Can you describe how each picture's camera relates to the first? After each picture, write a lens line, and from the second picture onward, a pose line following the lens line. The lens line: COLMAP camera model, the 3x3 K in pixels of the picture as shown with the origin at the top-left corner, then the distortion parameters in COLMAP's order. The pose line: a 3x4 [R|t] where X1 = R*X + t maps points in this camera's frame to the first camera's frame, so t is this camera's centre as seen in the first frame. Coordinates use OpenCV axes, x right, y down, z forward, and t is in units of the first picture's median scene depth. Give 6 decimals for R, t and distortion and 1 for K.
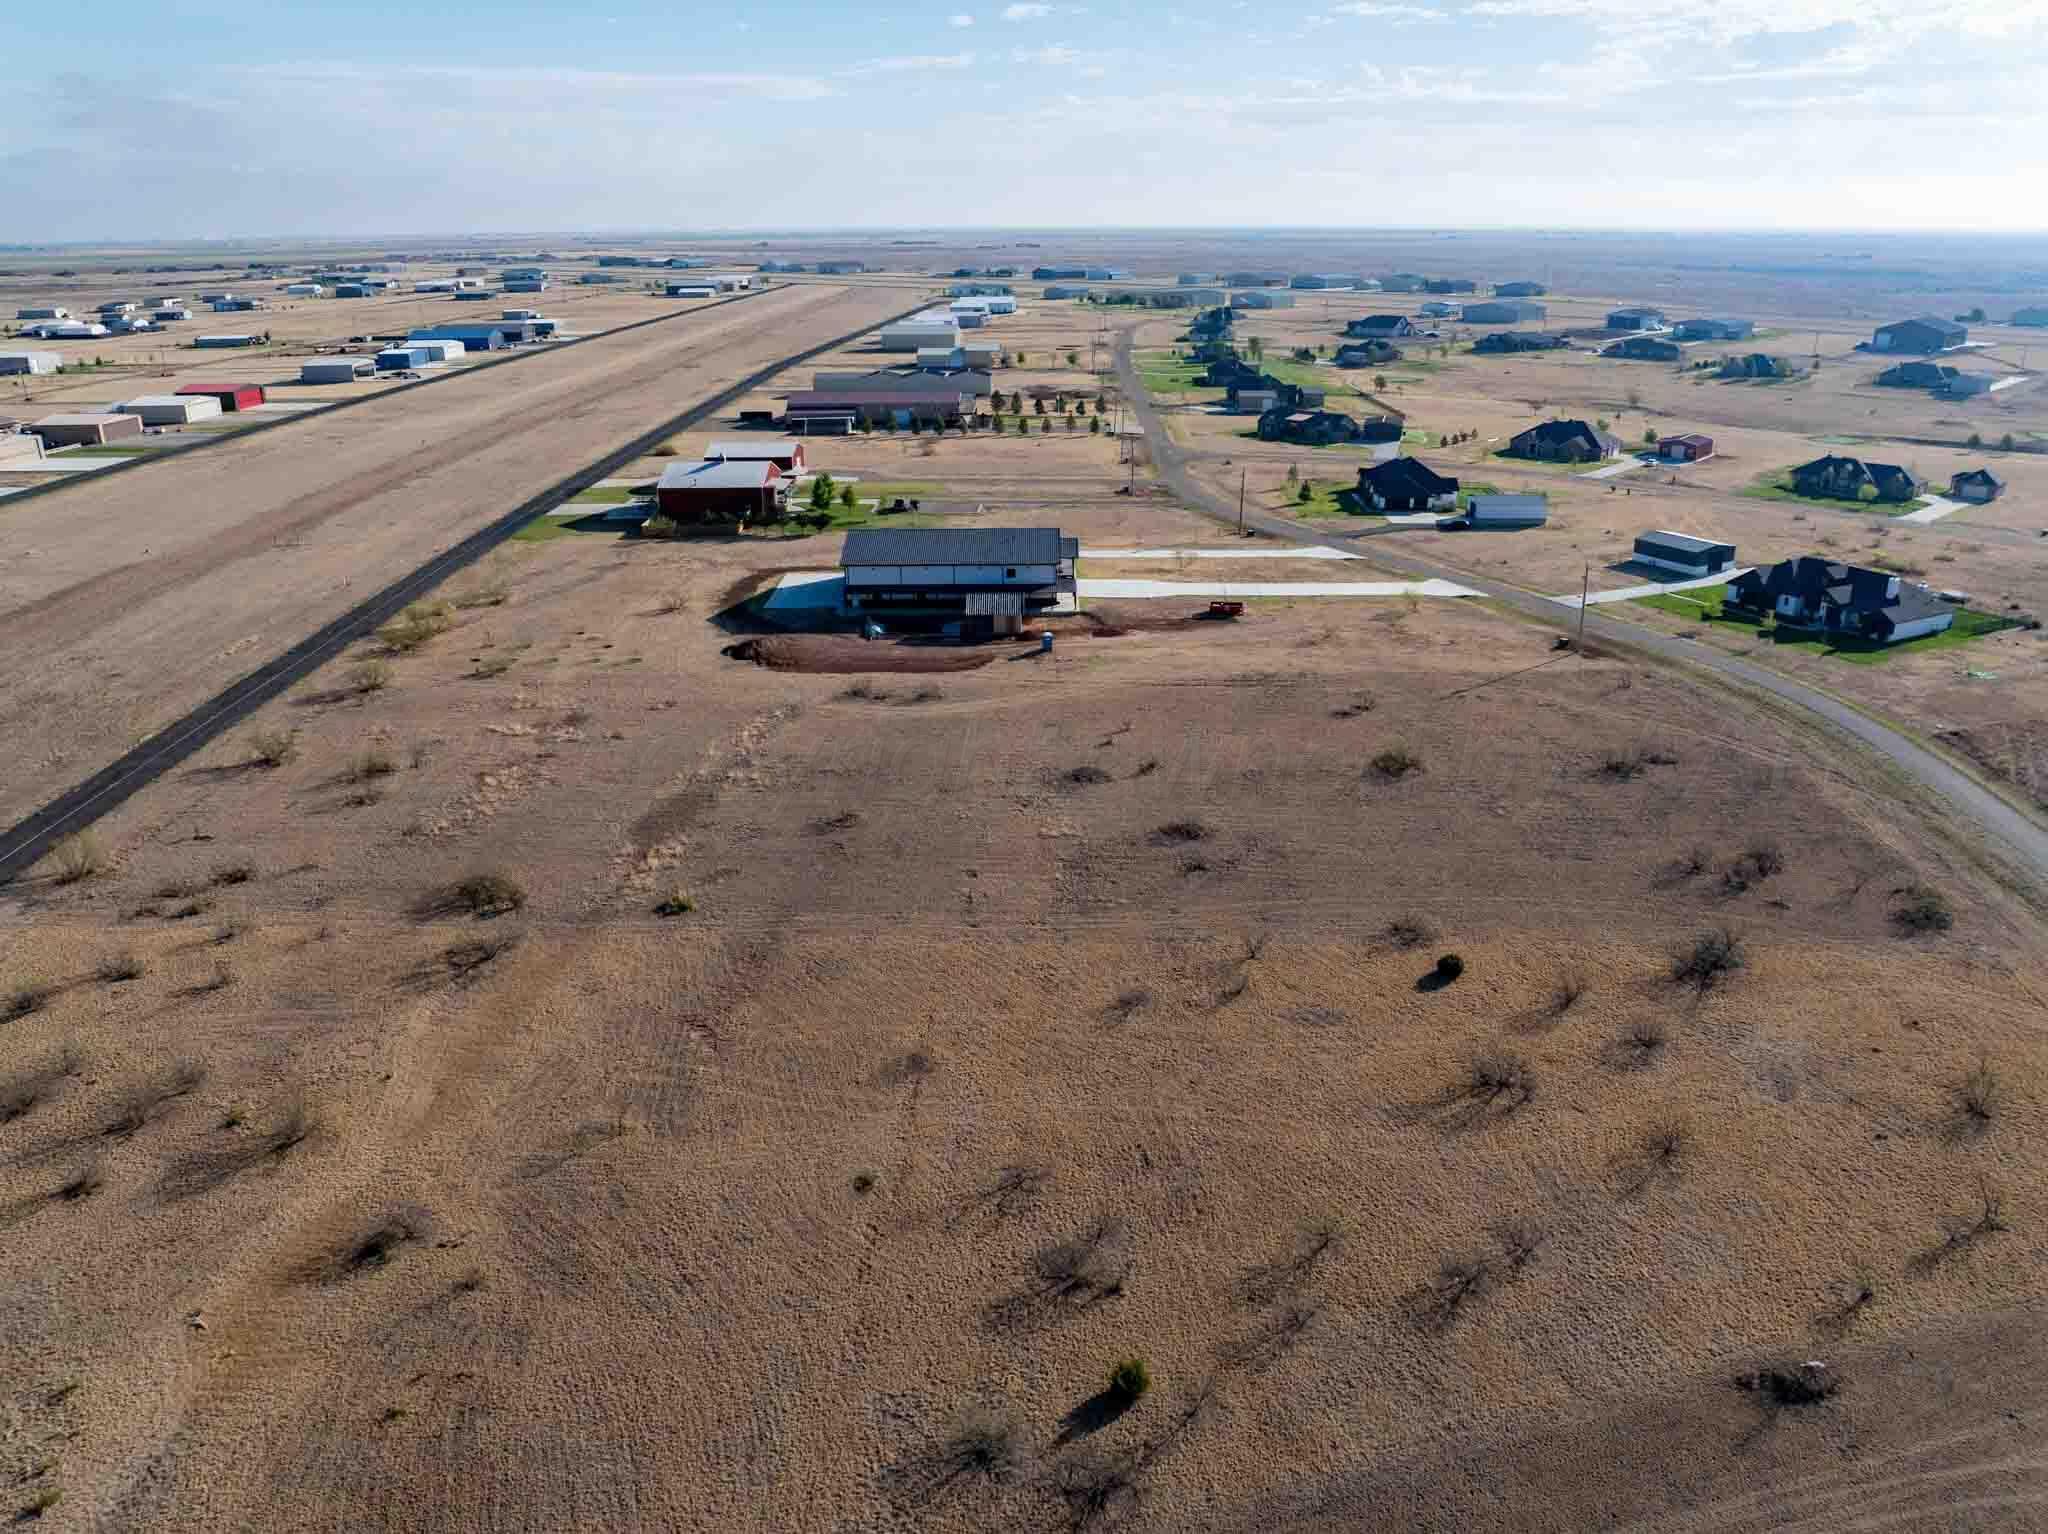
lens RADIAL K [[1471.5, 0, 1021.8], [0, 1471.5, 711.1], [0, 0, 1]] dist [-0.032879, -0.004532]
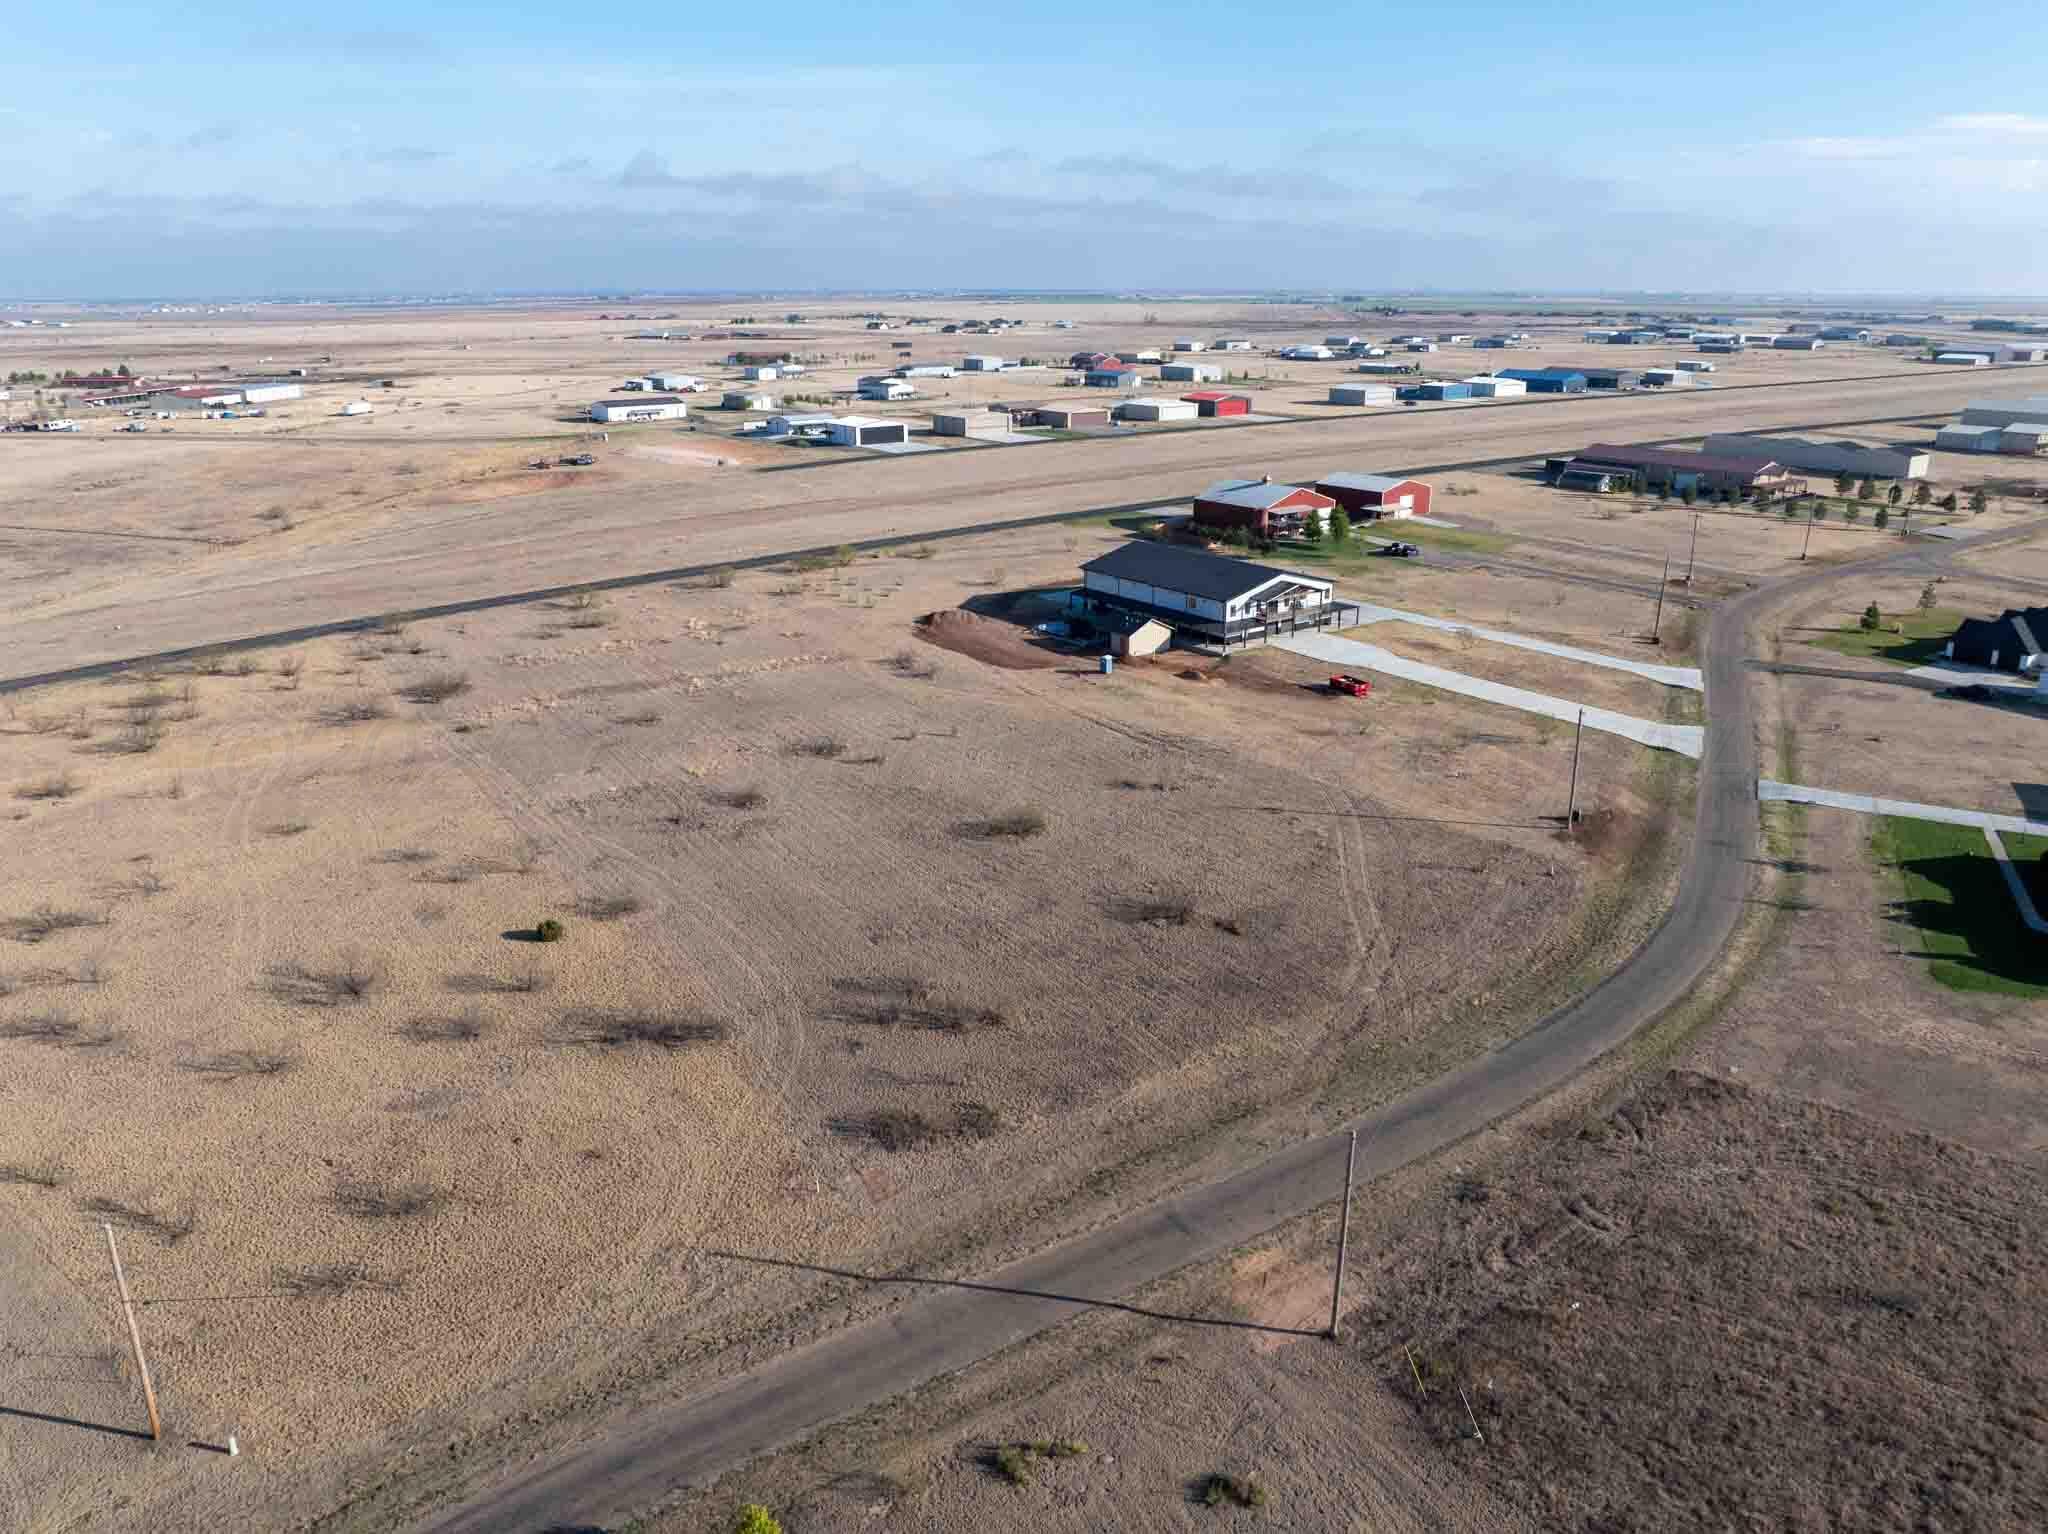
lens RADIAL K [[1459.8, 0, 1023.7], [0, 1459.8, 697.2], [0, 0, 1]] dist [-0.038748, -0.004367]
pose [[0.607364, 0.223193, -0.762426, 0.544953], [-0.255070, 0.963697, 0.078920, -0.066227], [0.752362, 0.146539, 0.642244, 0.251197]]
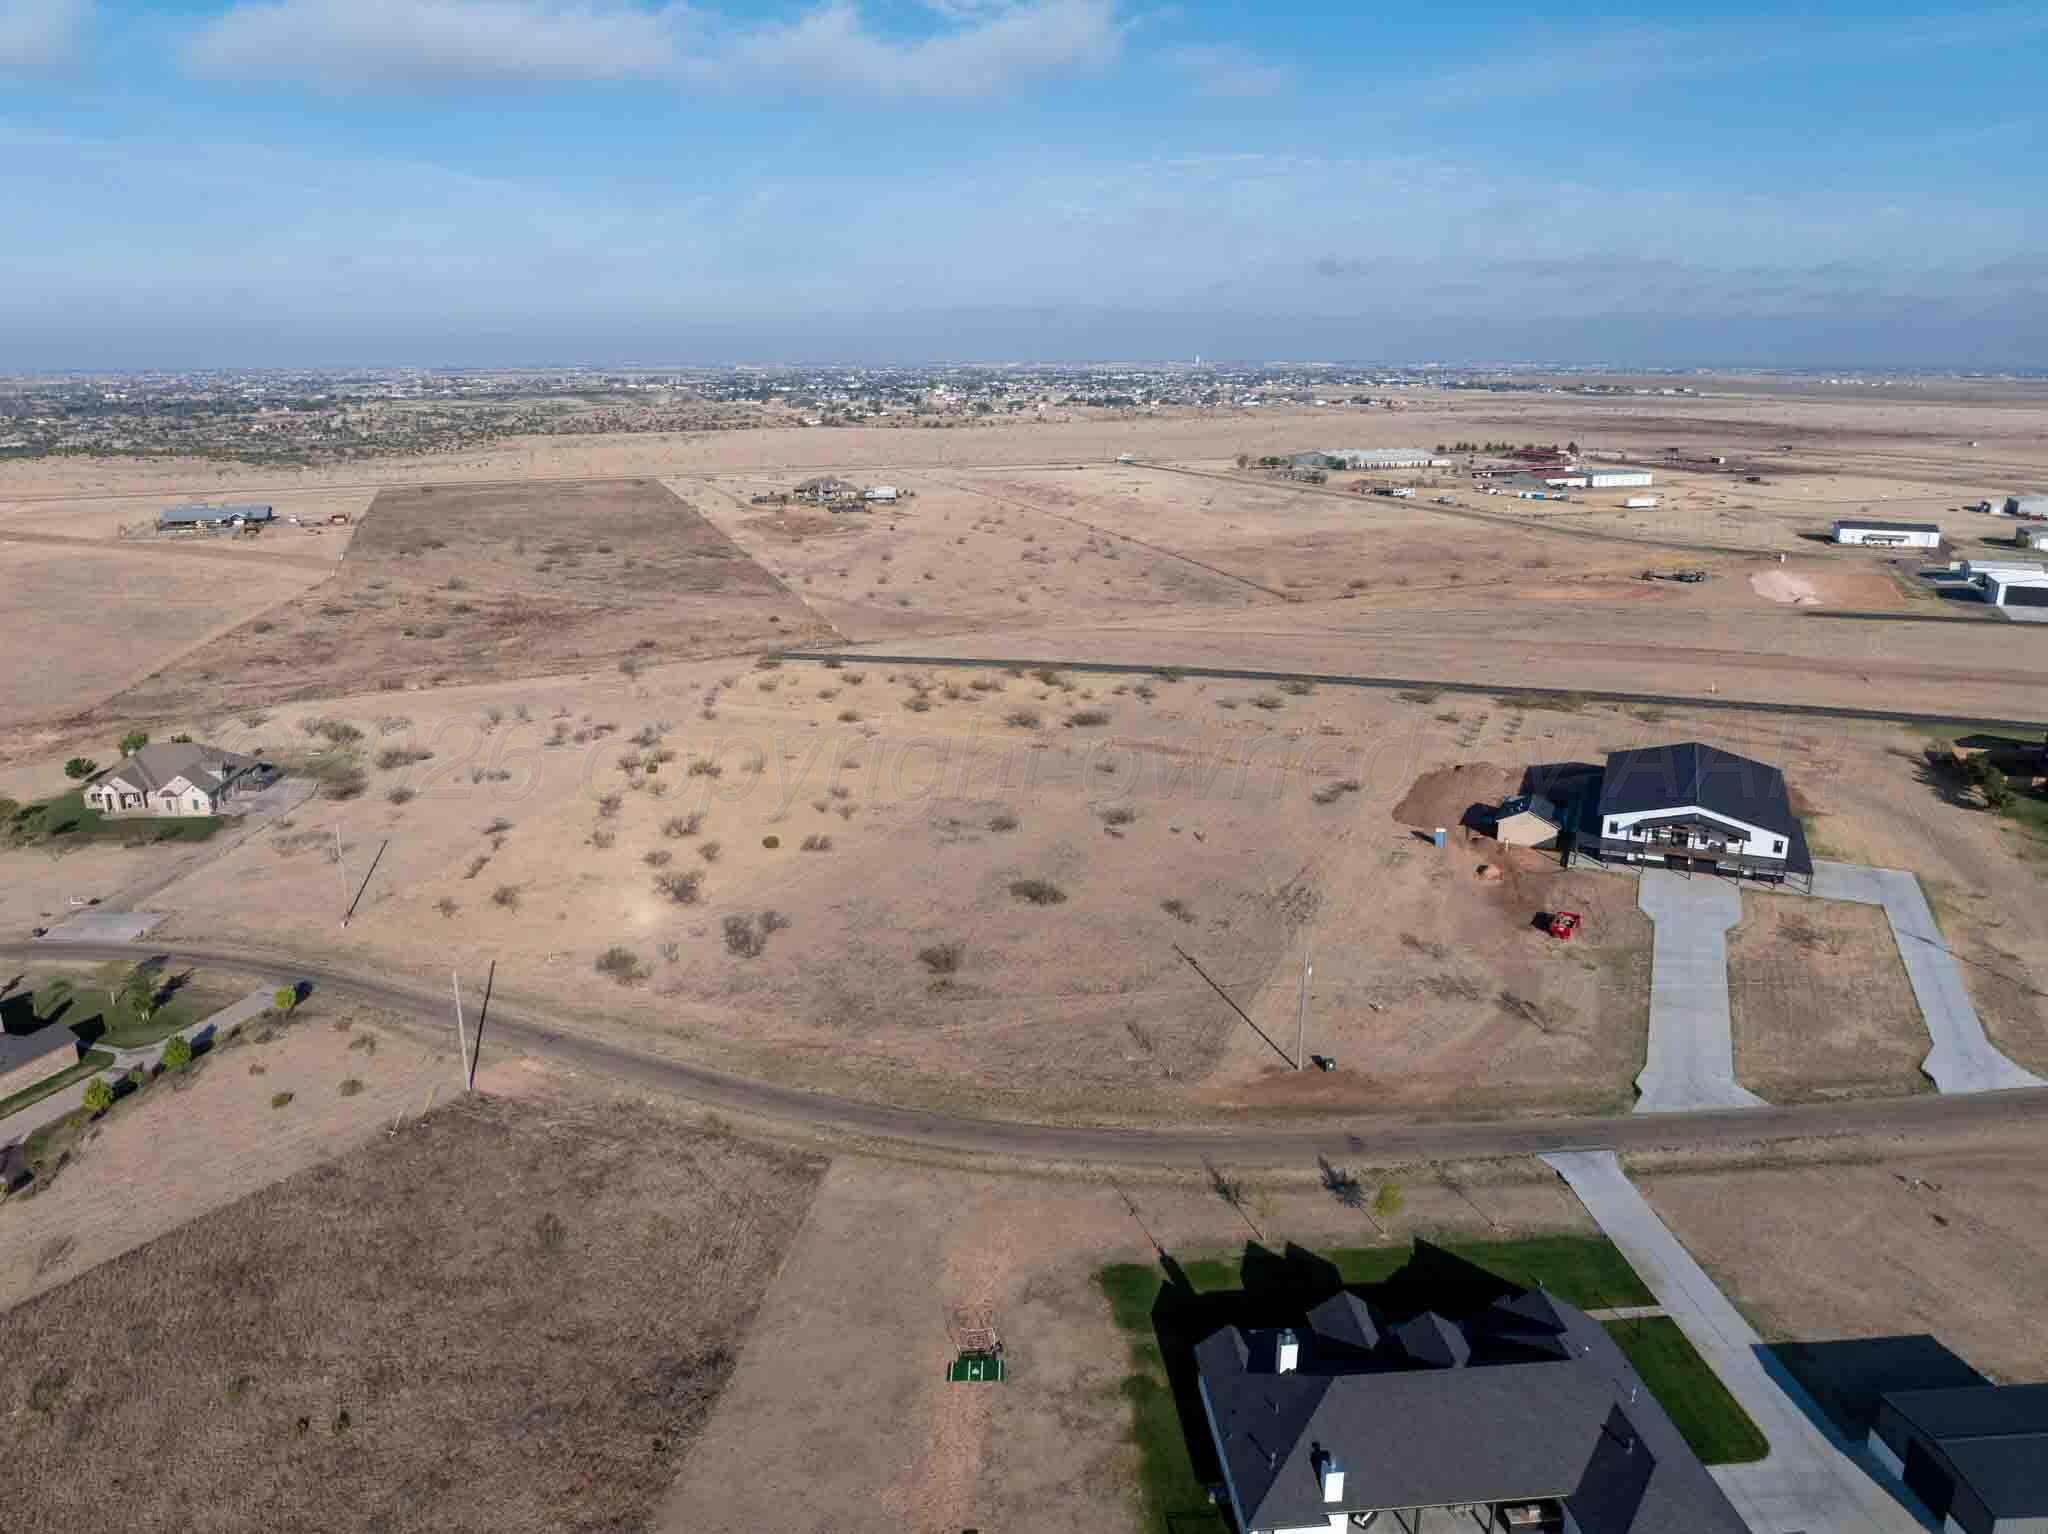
lens RADIAL K [[1441.6, 0, 1025.7], [0, 1441.6, 742.3], [0, 0, 1]] dist [-0.035449, -0.005156]
pose [[-0.393108, 0.246918, -0.885719, 0.732211], [-0.287414, 0.882004, 0.373446, -0.290117], [0.873418, 0.401373, -0.275755, 0.743449]]
